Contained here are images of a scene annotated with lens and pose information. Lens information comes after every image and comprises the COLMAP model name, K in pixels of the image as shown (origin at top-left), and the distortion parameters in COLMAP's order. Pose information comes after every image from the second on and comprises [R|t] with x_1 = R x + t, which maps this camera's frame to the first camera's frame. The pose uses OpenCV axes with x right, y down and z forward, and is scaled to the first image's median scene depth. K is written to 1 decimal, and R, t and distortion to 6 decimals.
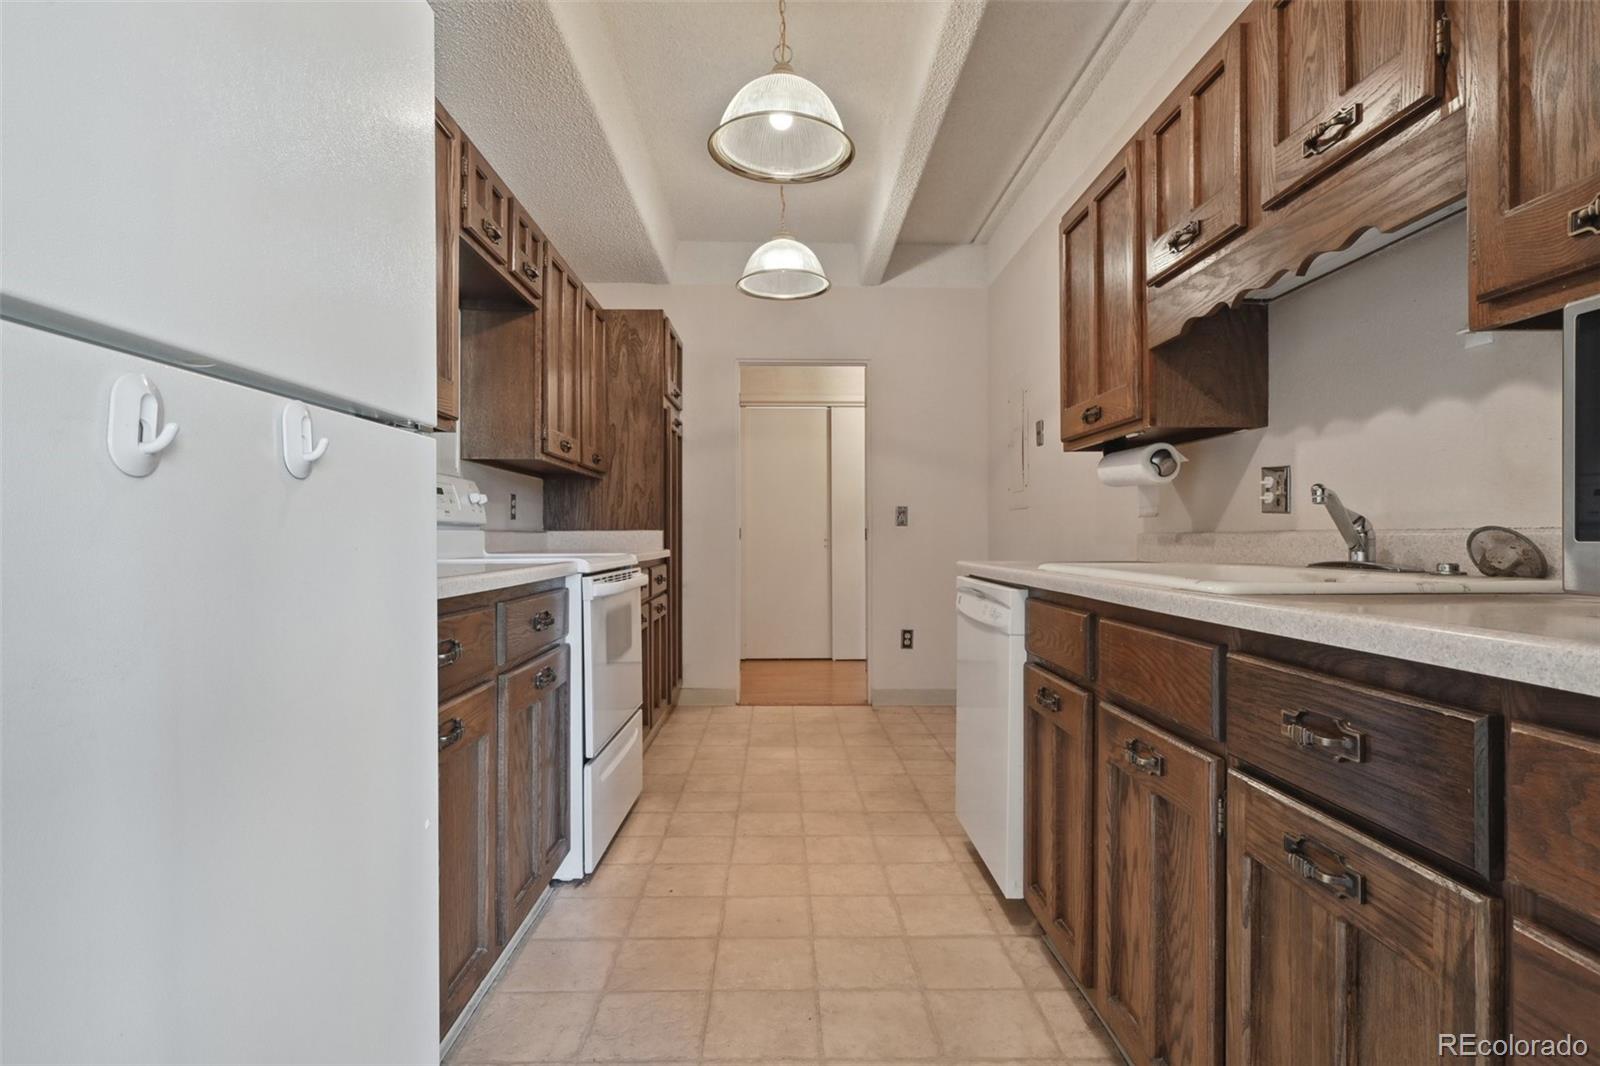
lens RADIAL K [[795.5, 0, 802.0], [0, 795.5, 532.6], [0, 0, 1]] dist [-0.001266, -0.000343]
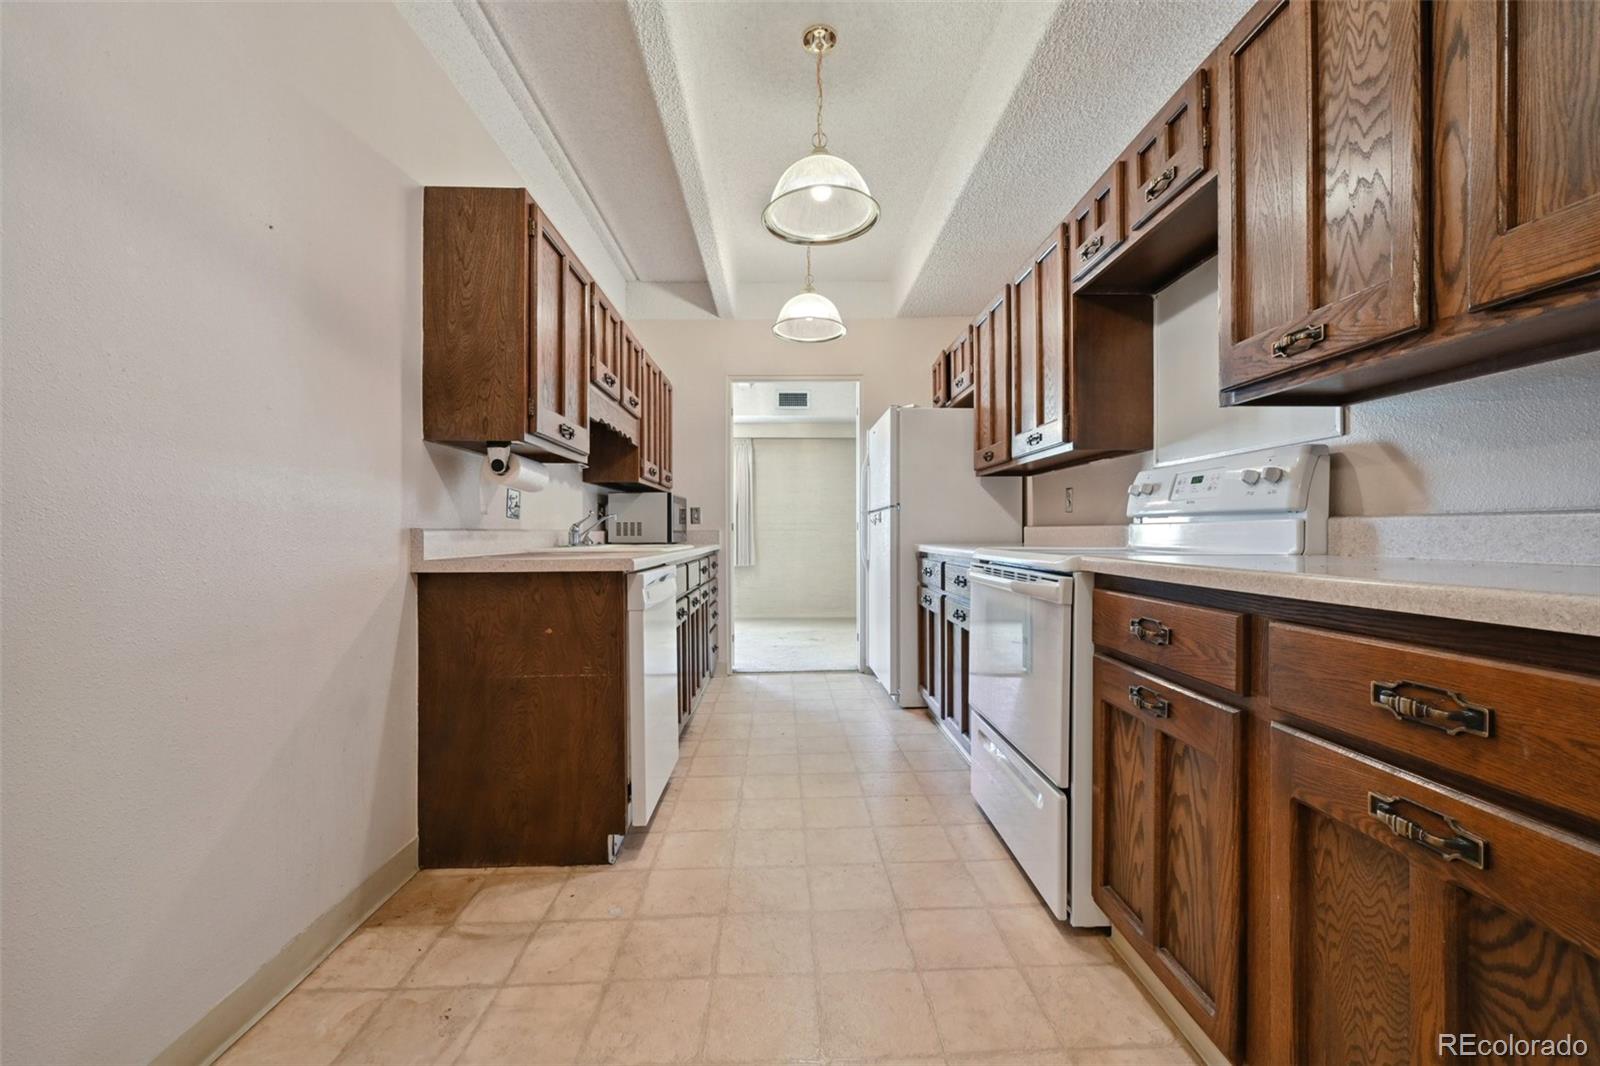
lens RADIAL K [[627.0, 0, 797.3], [0, 627.0, 535.2], [0, 0, 1]] dist [0.000308, -0.000019]
pose [[-0.999986, 0.005300, -0.000475, 0.014000], [0.005301, 0.999985, -0.001600, 0.012551], [0.000466, -0.001602, -0.999999, 1.962932]]
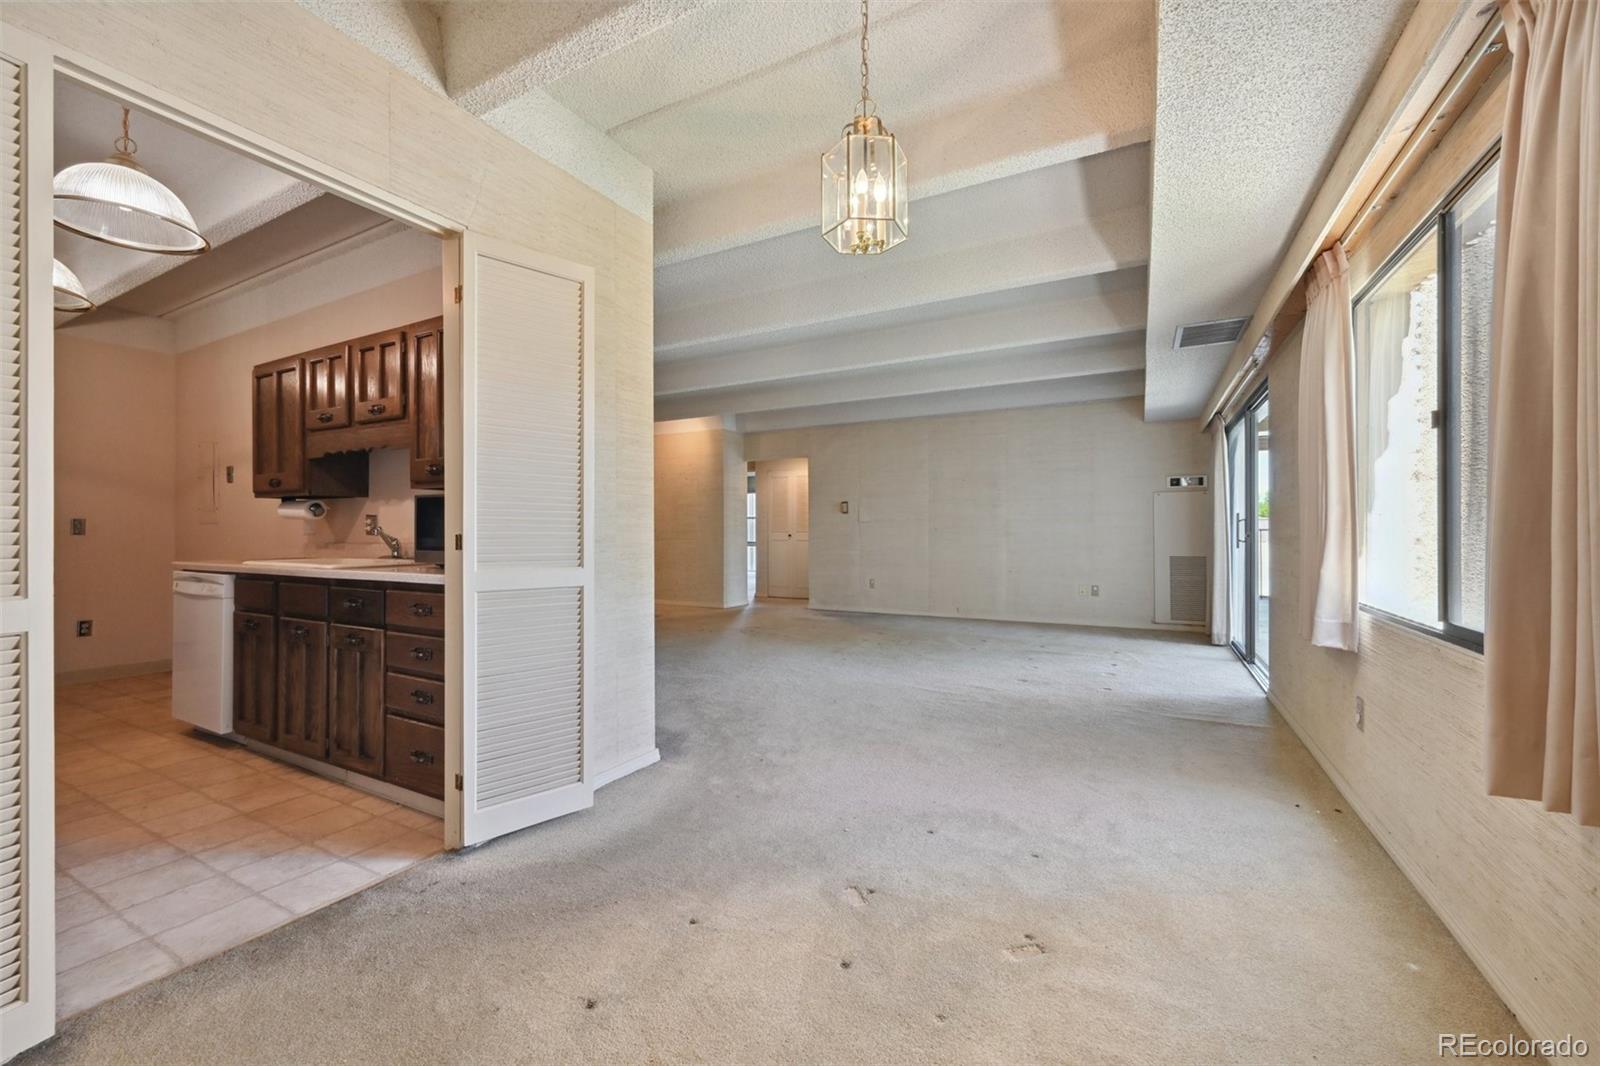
lens RADIAL K [[627.0, 0, 794.0], [0, 627.0, 531.5], [0, 0, 1]] dist [0.000308, -0.000019]
pose [[0.497198, 0.001392, 0.867636, -0.326458], [-0.002293, 0.999997, -0.000290, -0.032553], [-0.867634, -0.001846, 0.497200, -0.844550]]
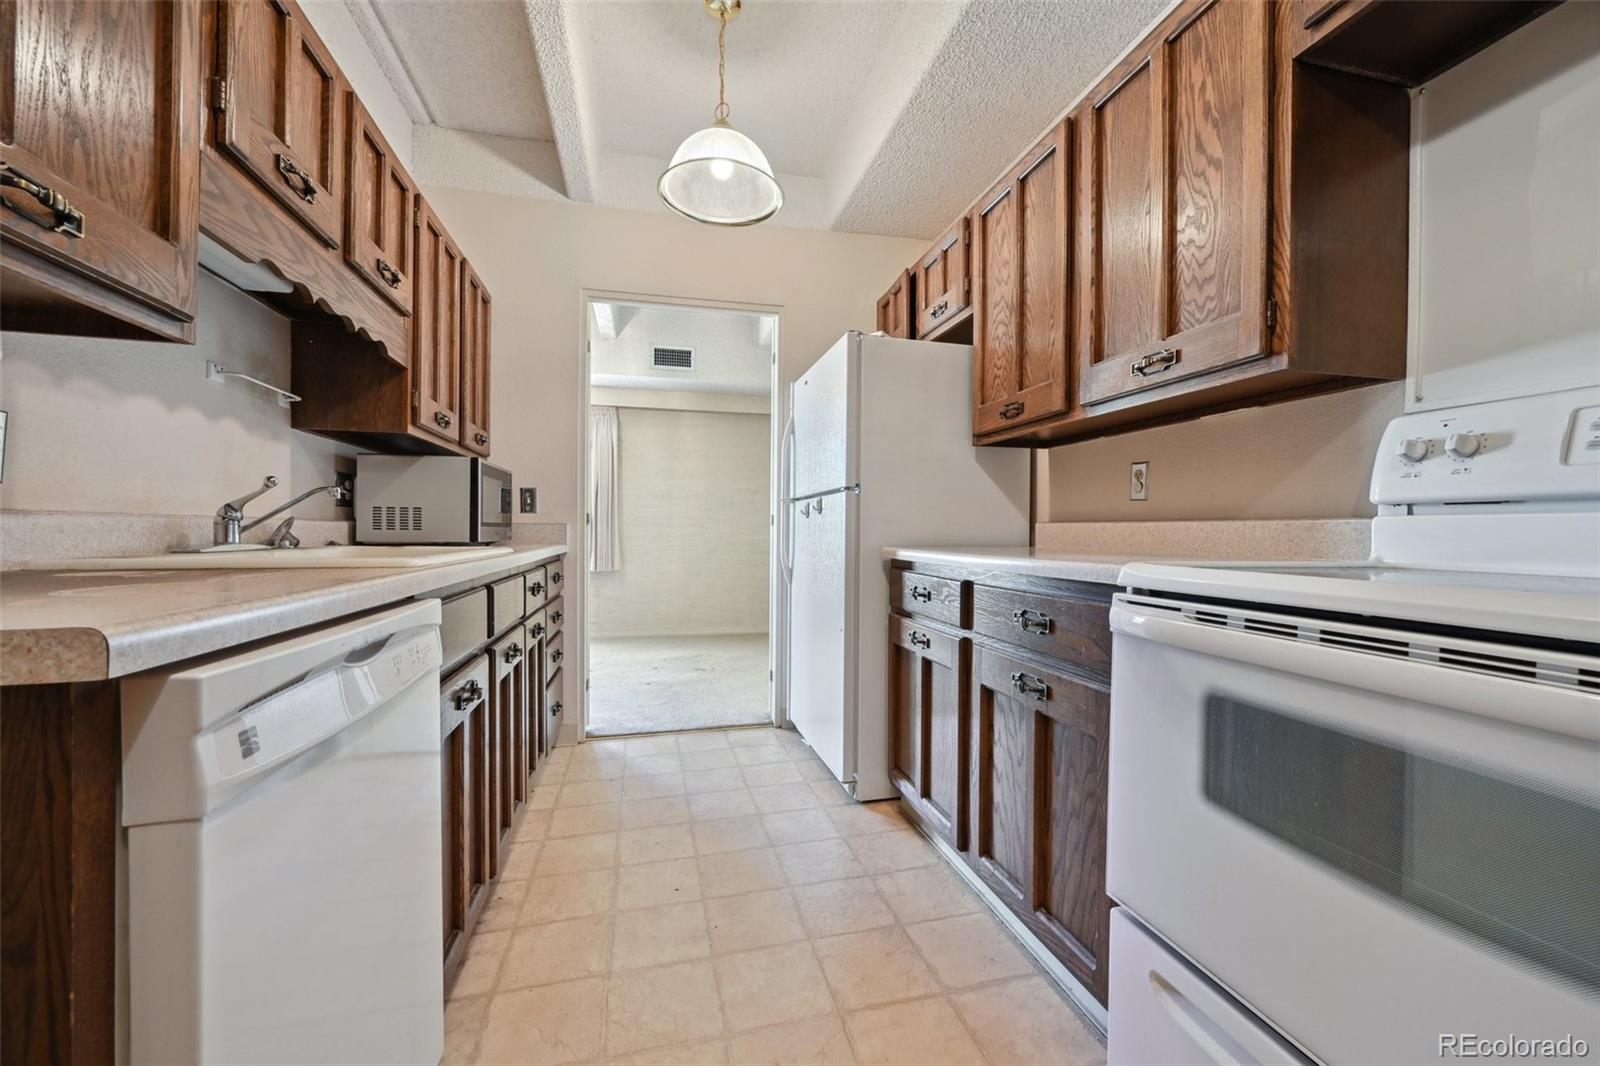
lens RADIAL K [[627.0, 0, 800.0], [0, 627.0, 530.6], [0, 0, 1]] dist [0.000308, -0.000019]
pose [[-0.976114, -0.004717, -0.217209, 0.066748], [-0.003735, 0.999981, -0.004930, 0.011877], [0.217228, -0.004001, -0.976113, 1.381255]]
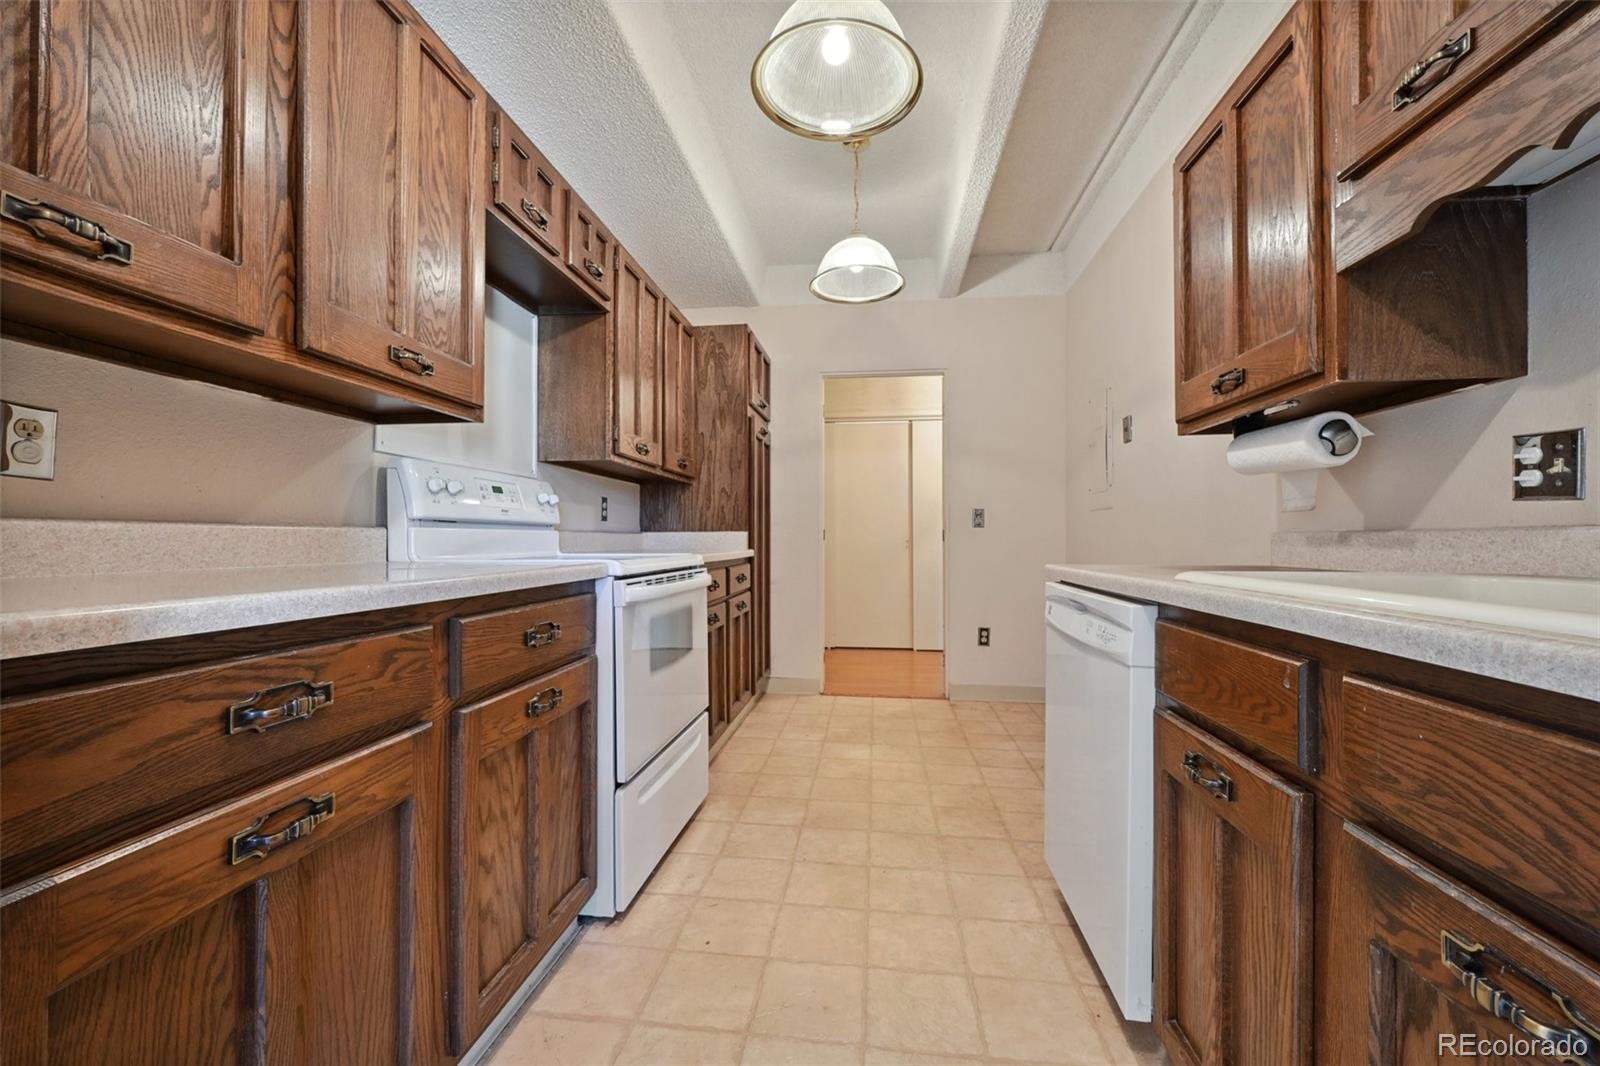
lens RADIAL K [[627.0, 0, 802.9], [0, 627.0, 533.9], [0, 0, 1]] dist [0.000308, -0.000019]
pose [[0.989367, -0.000186, -0.145438, 0.036766], [-0.000260, 0.999995, -0.003048, 0.005352], [0.145438, 0.003053, 0.989363, 0.323203]]
